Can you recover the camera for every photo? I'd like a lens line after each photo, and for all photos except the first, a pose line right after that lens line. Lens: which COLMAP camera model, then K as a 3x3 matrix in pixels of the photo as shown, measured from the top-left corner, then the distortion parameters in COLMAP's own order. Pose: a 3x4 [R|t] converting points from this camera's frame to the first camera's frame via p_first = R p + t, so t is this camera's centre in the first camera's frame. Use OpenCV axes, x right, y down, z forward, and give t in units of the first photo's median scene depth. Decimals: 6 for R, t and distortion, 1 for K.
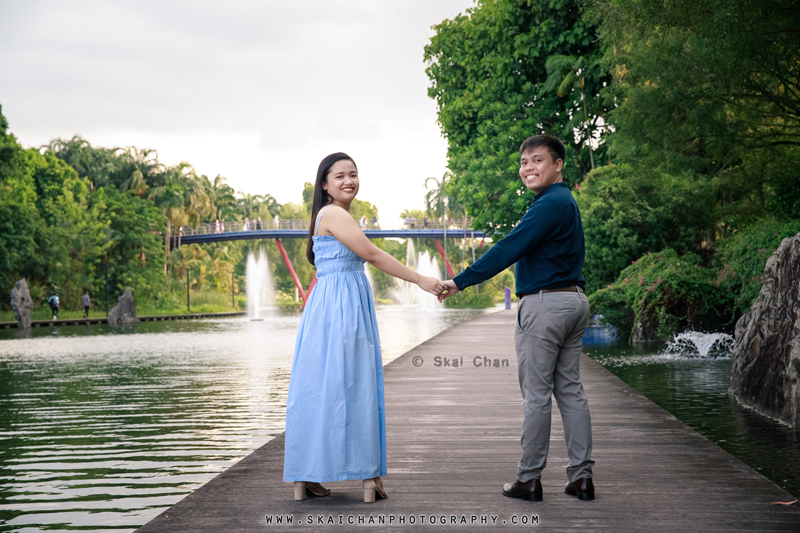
lens RADIAL K [[1470.3, 0, 370.9], [0, 1470.3, 264.8], [0, 0, 1]] dist [0.070517, 2.168893]
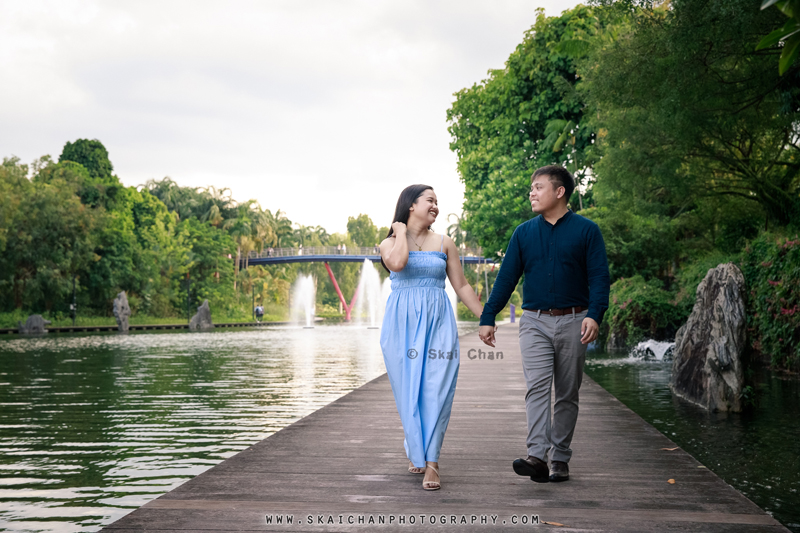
lens RADIAL K [[1470.3, 0, 370.9], [0, 1470.3, 264.8], [0, 0, 1]] dist [0.070517, 2.168893]
pose [[0.999383, 0.015243, -0.031637, 0.013389], [-0.015704, 0.999774, -0.014358, 0.001690], [0.031411, 0.014846, 0.999396, -0.241801]]
